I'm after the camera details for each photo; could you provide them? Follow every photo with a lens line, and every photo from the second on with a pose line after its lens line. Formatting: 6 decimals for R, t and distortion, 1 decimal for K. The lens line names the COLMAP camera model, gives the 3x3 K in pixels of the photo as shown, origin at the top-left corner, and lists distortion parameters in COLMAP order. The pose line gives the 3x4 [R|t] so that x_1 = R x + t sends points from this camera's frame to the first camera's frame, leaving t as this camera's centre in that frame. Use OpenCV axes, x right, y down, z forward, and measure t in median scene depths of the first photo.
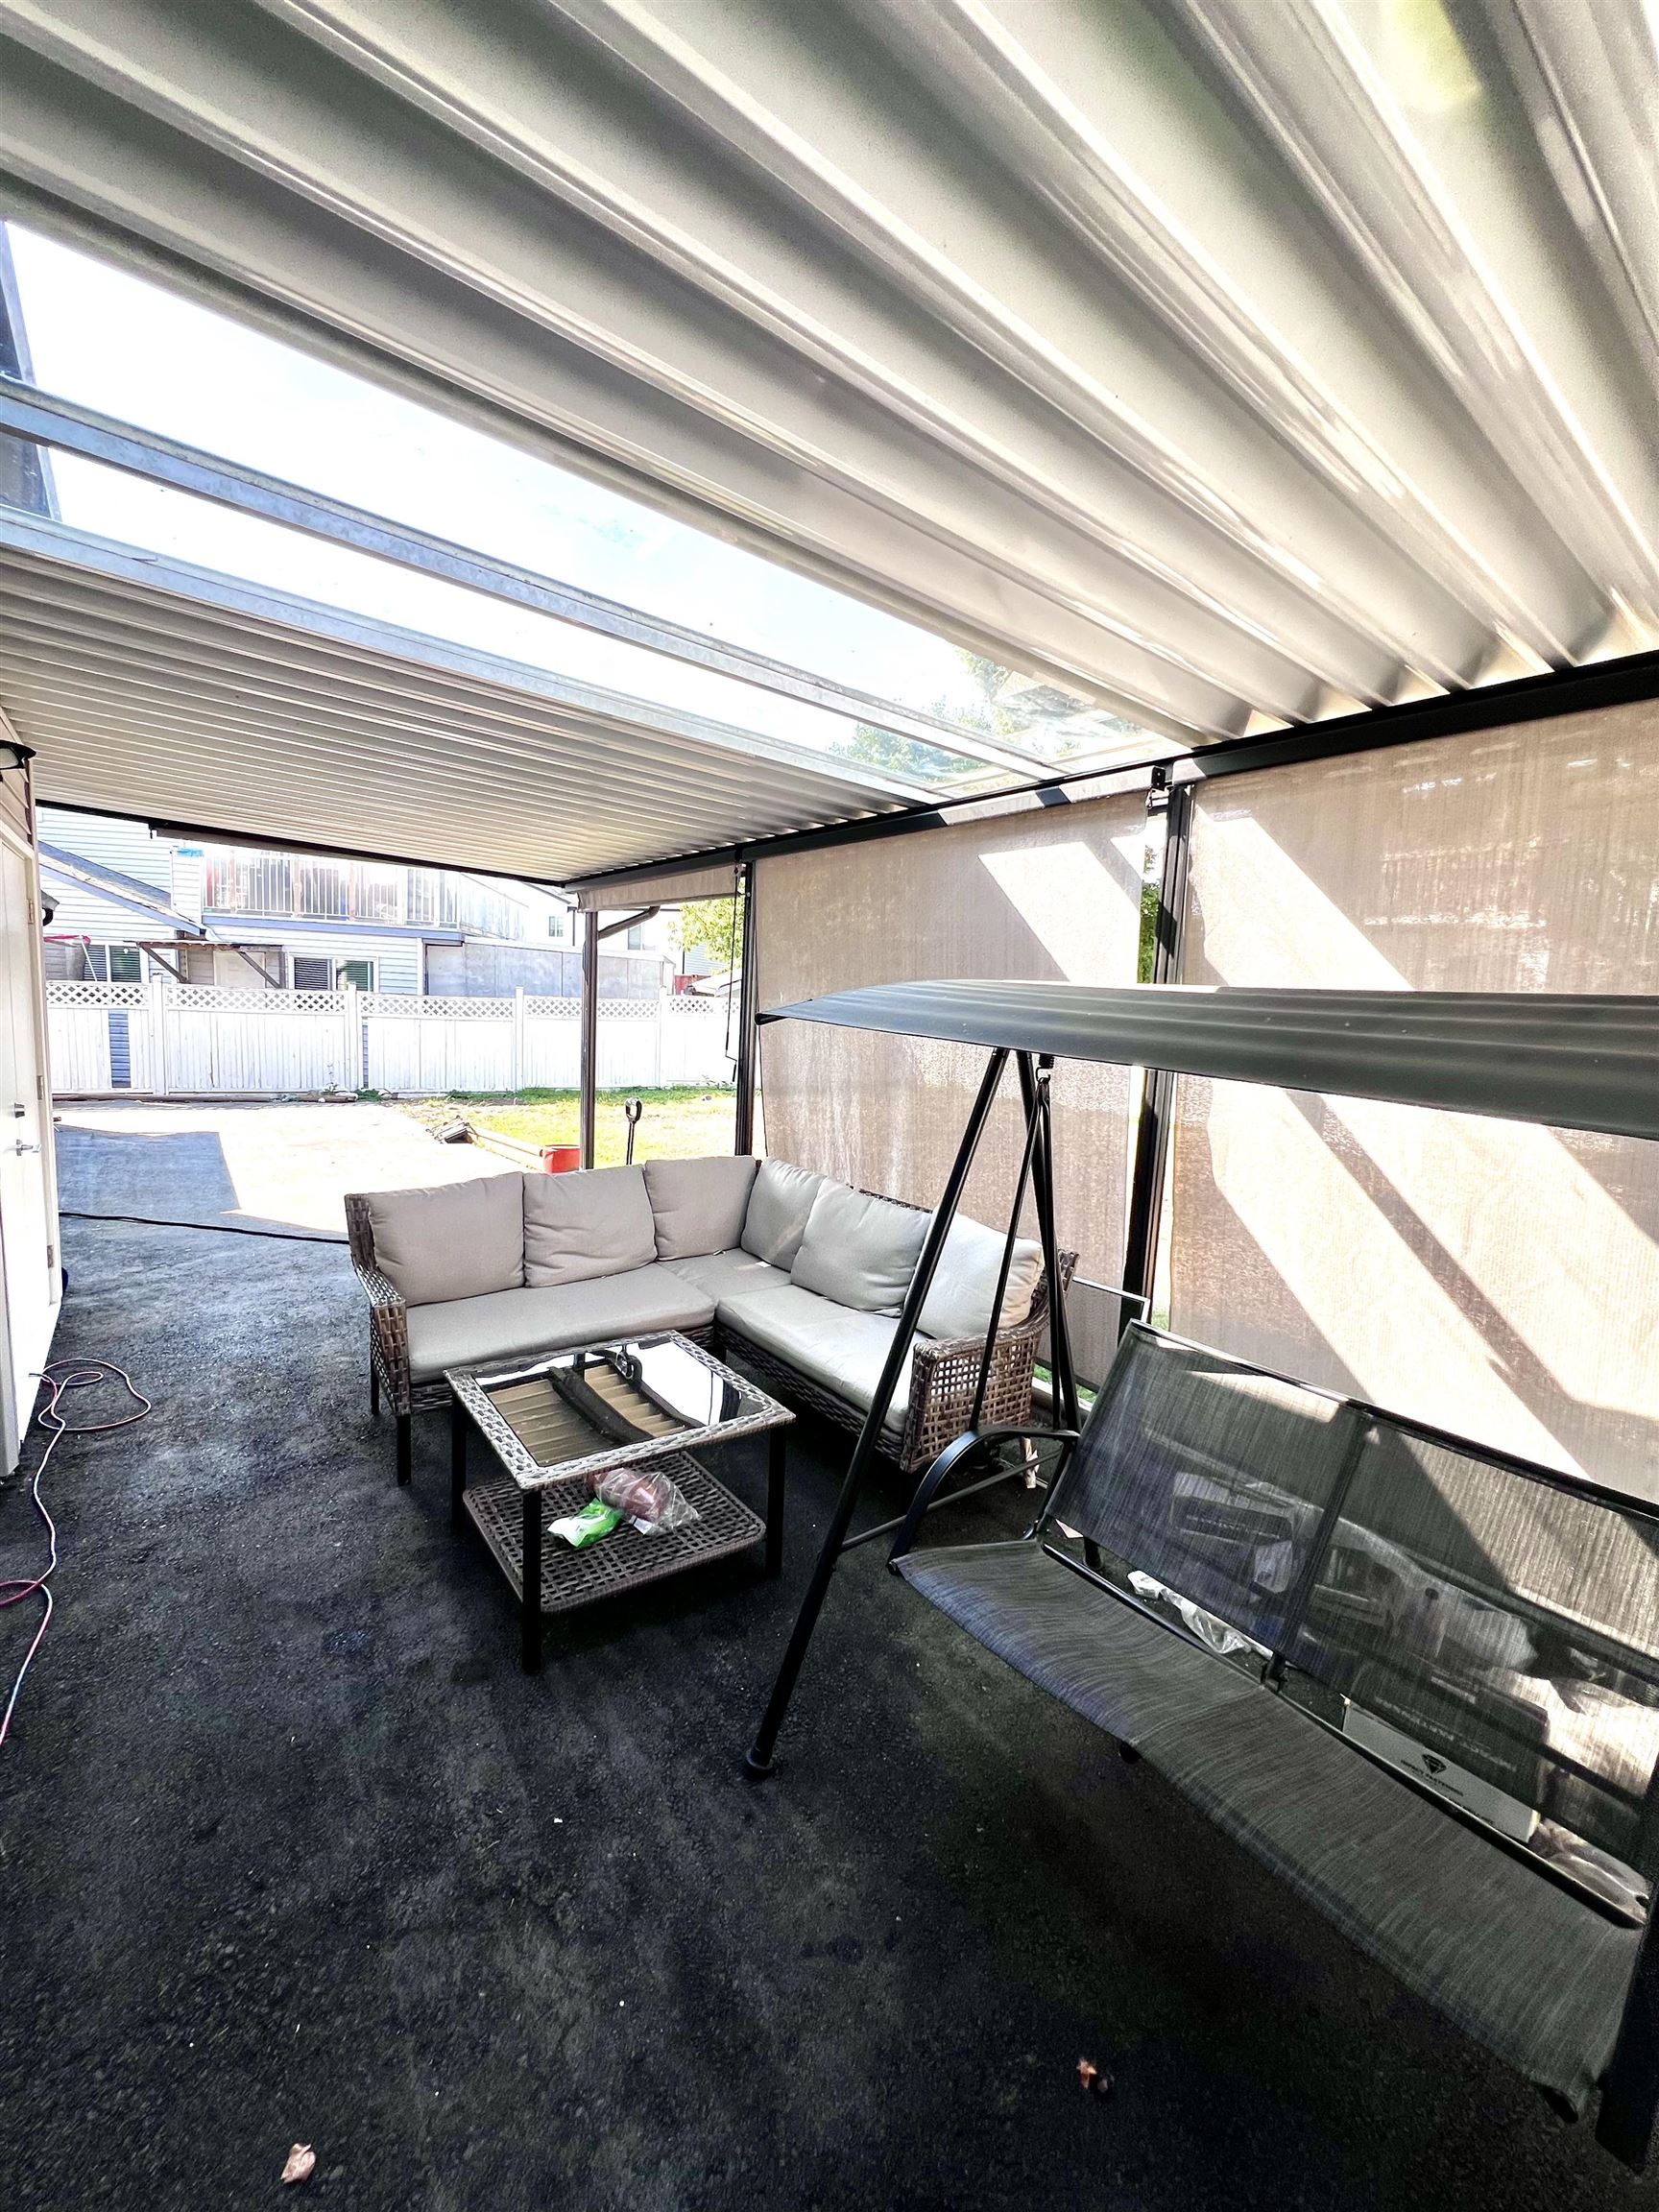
lens RADIAL K [[887.8, 0, 832.5], [0, 887.8, 1108.1], [0, 0, 1]] dist [-0.003151, 0.001508]
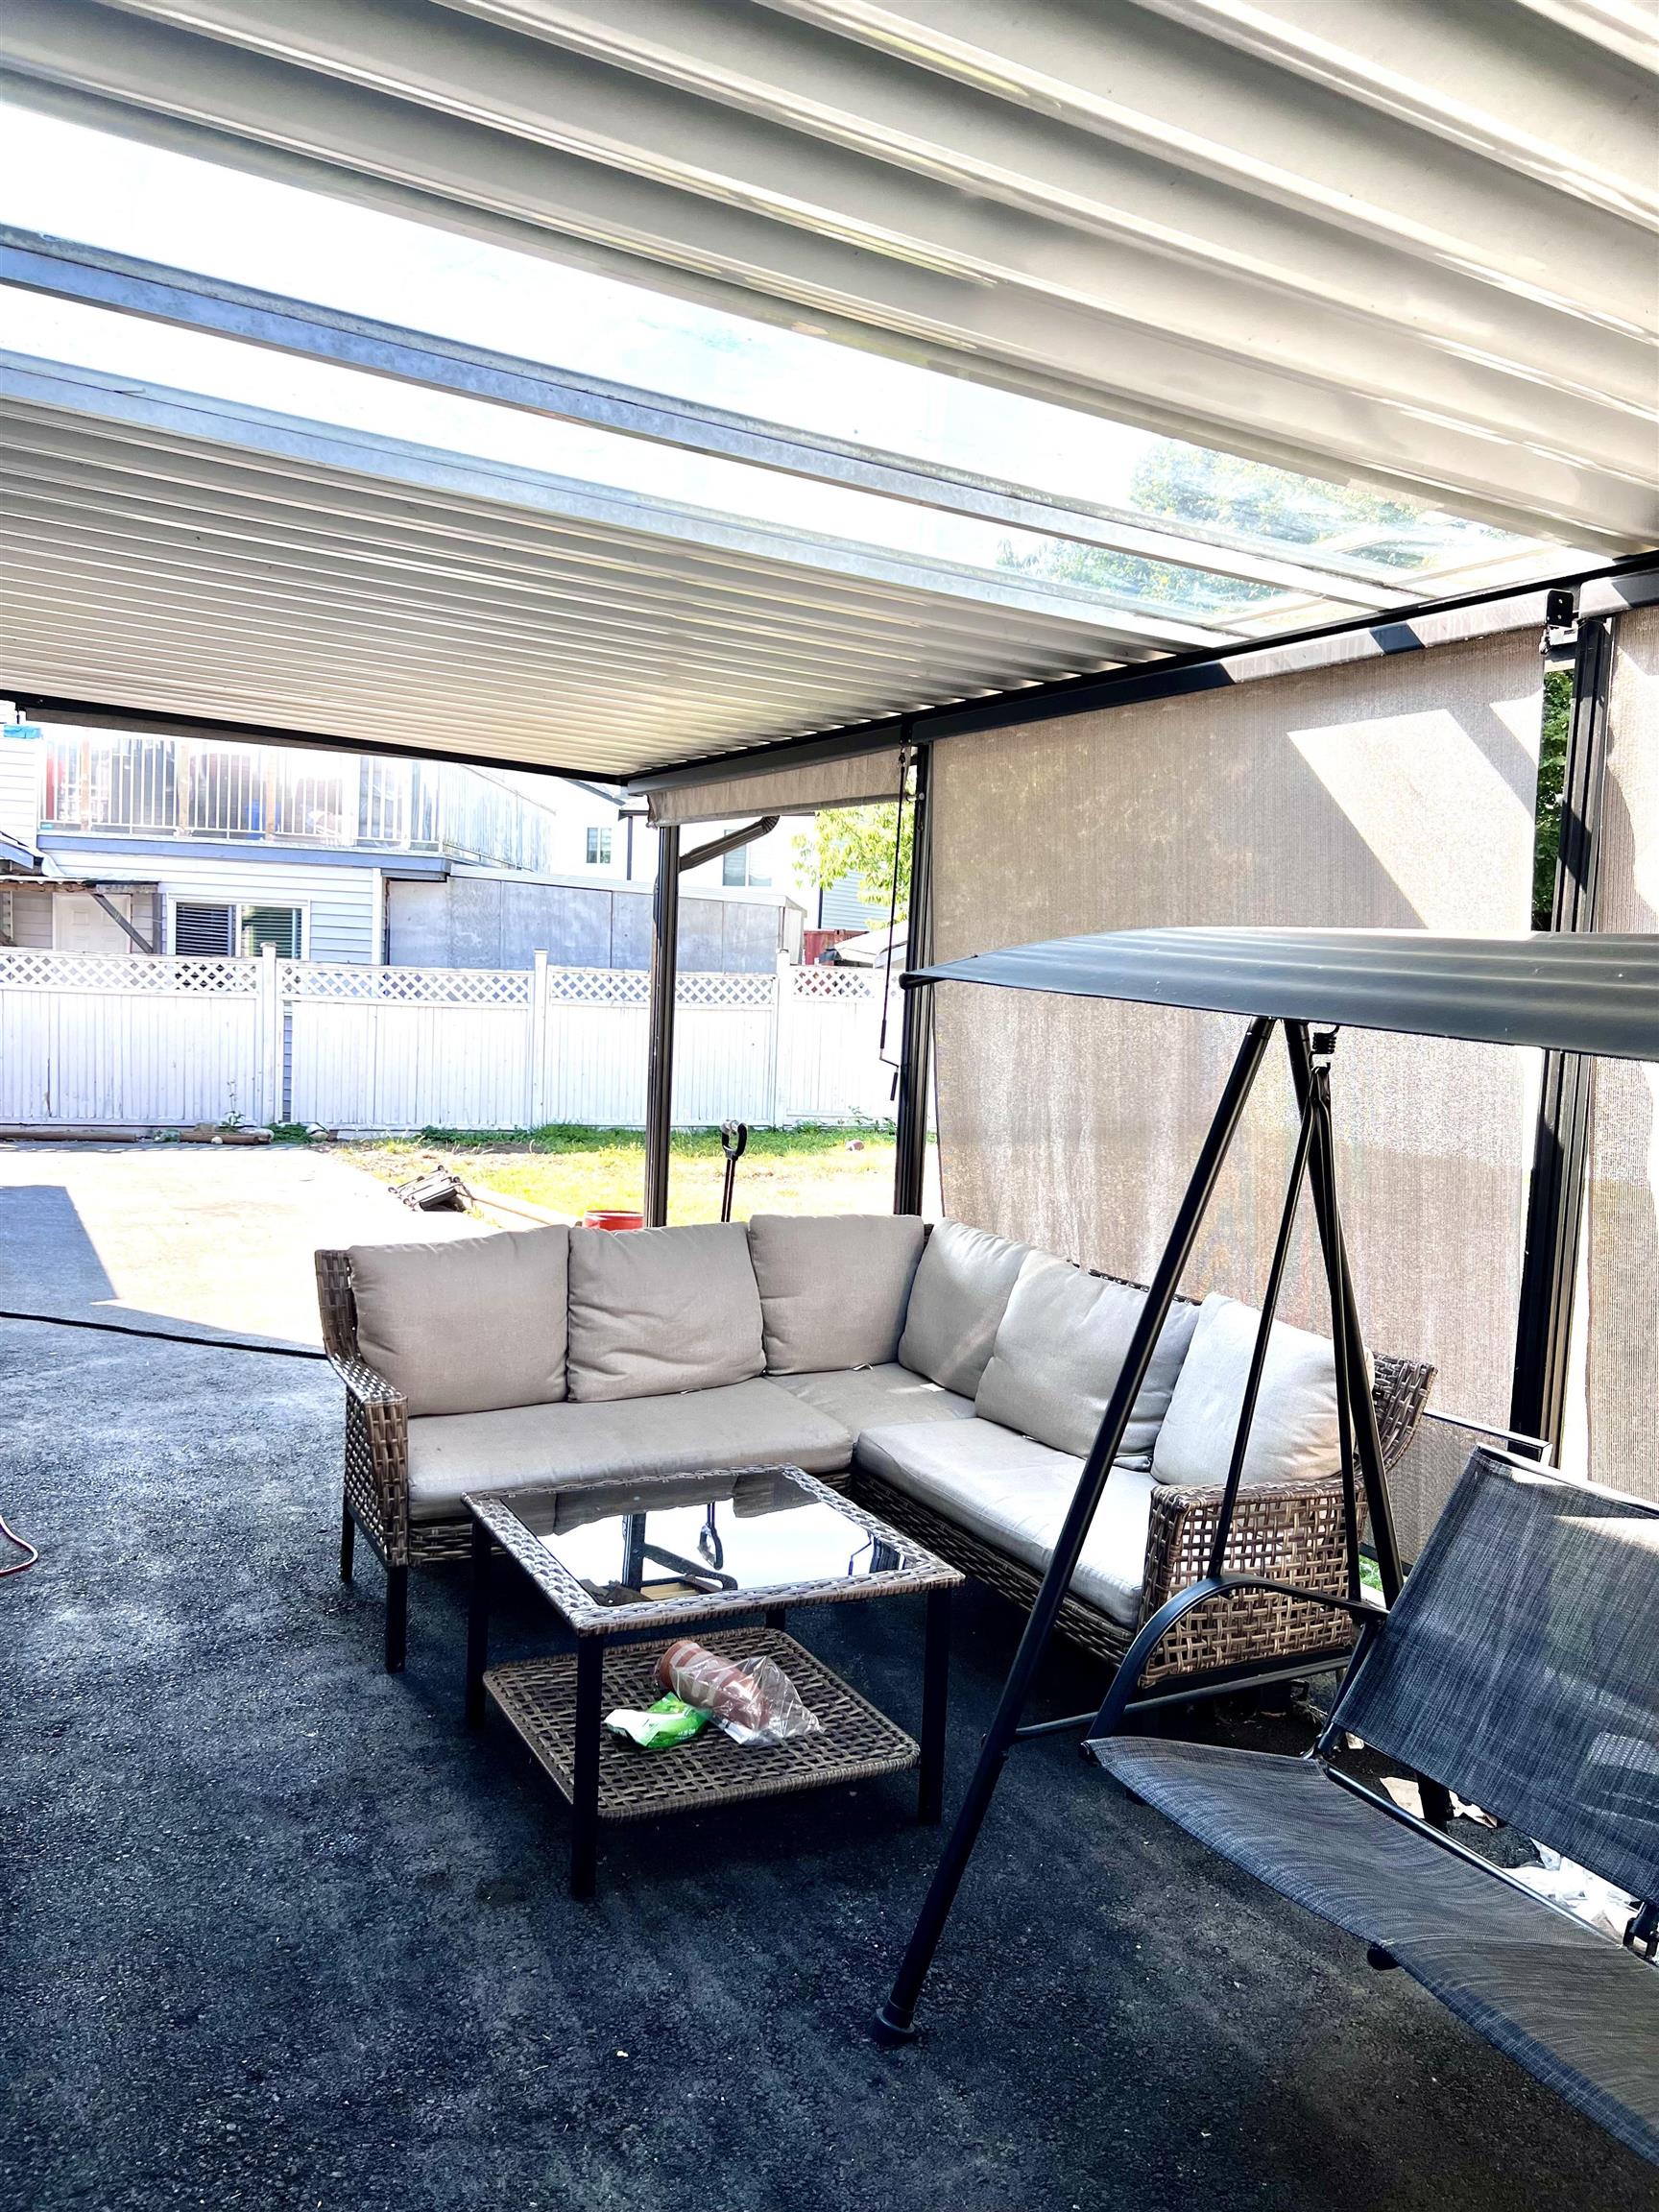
lens RADIAL K [[1670.2, 0, 842.6], [0, 1670.2, 1105.9], [0, 0, 1]] dist [0.045664, -0.033377]
pose [[0.988513, 0.009093, -0.150861, 0.048574], [-0.015596, 0.998997, -0.041979, 0.040571], [0.150328, 0.043849, 0.987663, -0.248630]]
